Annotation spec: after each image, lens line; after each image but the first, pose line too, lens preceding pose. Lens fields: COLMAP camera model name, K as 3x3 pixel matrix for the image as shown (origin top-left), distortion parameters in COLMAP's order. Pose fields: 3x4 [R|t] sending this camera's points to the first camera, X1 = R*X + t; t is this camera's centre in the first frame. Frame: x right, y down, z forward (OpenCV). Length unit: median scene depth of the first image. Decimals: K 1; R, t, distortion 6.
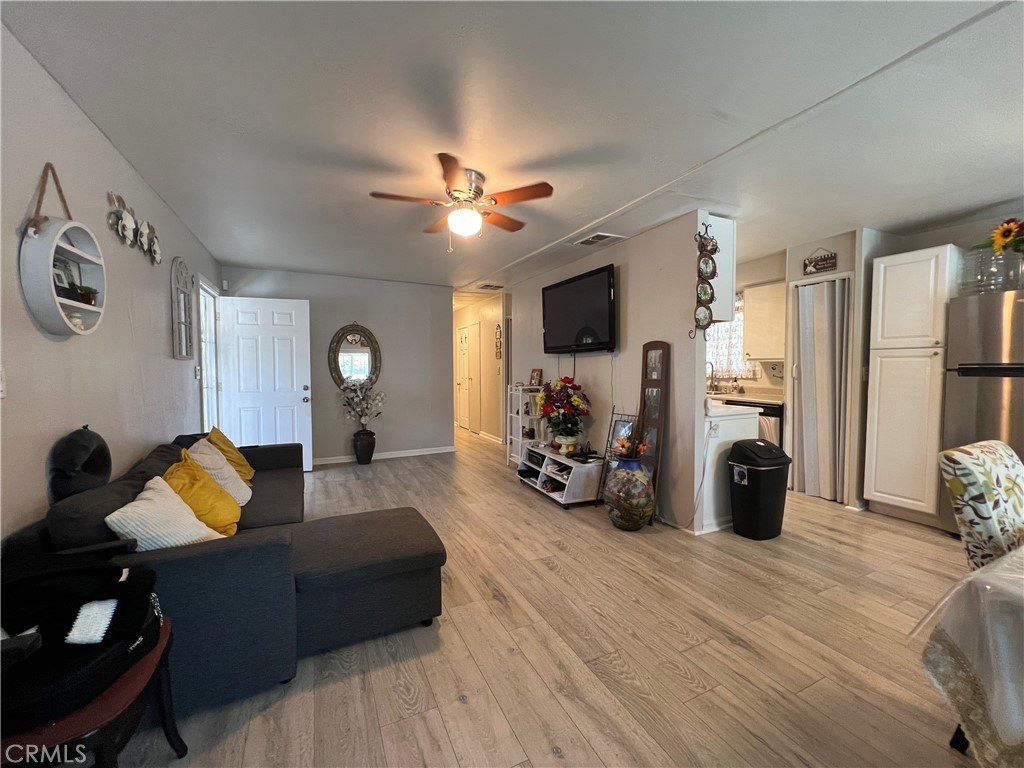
lens RADIAL K [[415.1, 0, 516.1], [0, 415.1, 384.3], [0, 0, 1]] dist [0.003615, 0.000075]
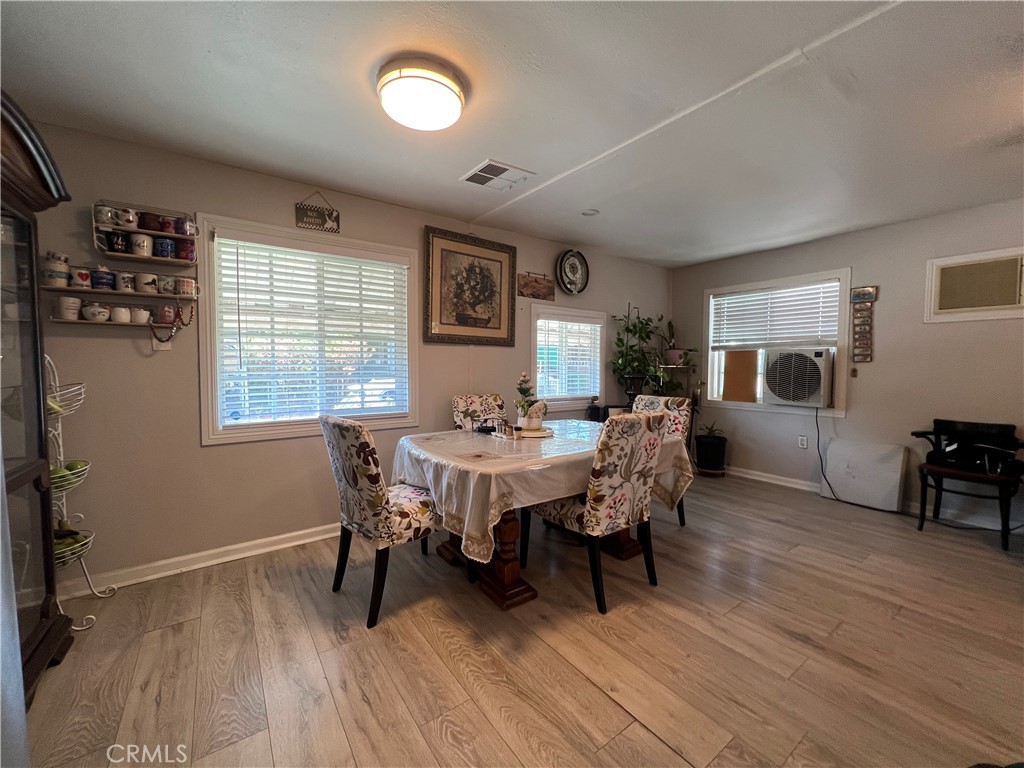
lens RADIAL K [[407.7, 0, 509.5], [0, 407.7, 387.8], [0, 0, 1]] dist [-0.003104, -0.000217]
pose [[-0.987572, 0.007575, -0.156988, 0.666834], [-0.007247, 0.995581, 0.093628, -0.026912], [0.157003, 0.093602, -0.983152, 0.870913]]
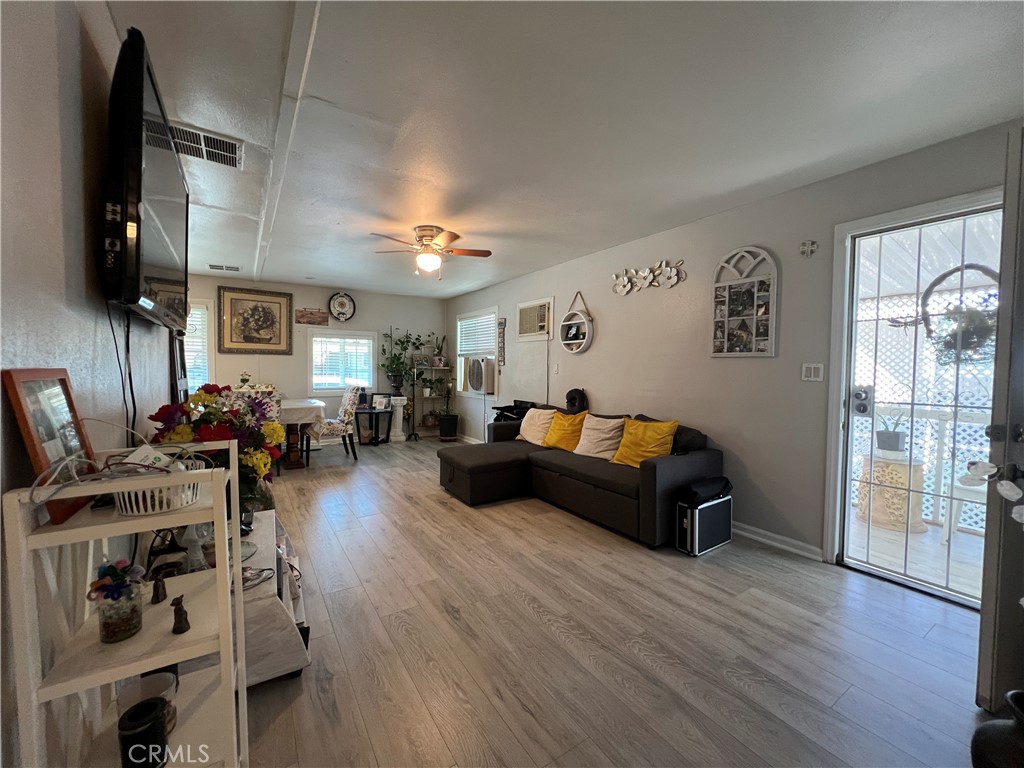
lens RADIAL K [[415.1, 0, 510.6], [0, 415.1, 381.1], [0, 0, 1]] dist [0.003615, 0.000075]
pose [[-0.993489, -0.000881, -0.113921, -0.152571], [-0.009389, 0.997202, 0.074165, -0.059679], [0.113537, 0.074751, -0.990718, 1.589634]]
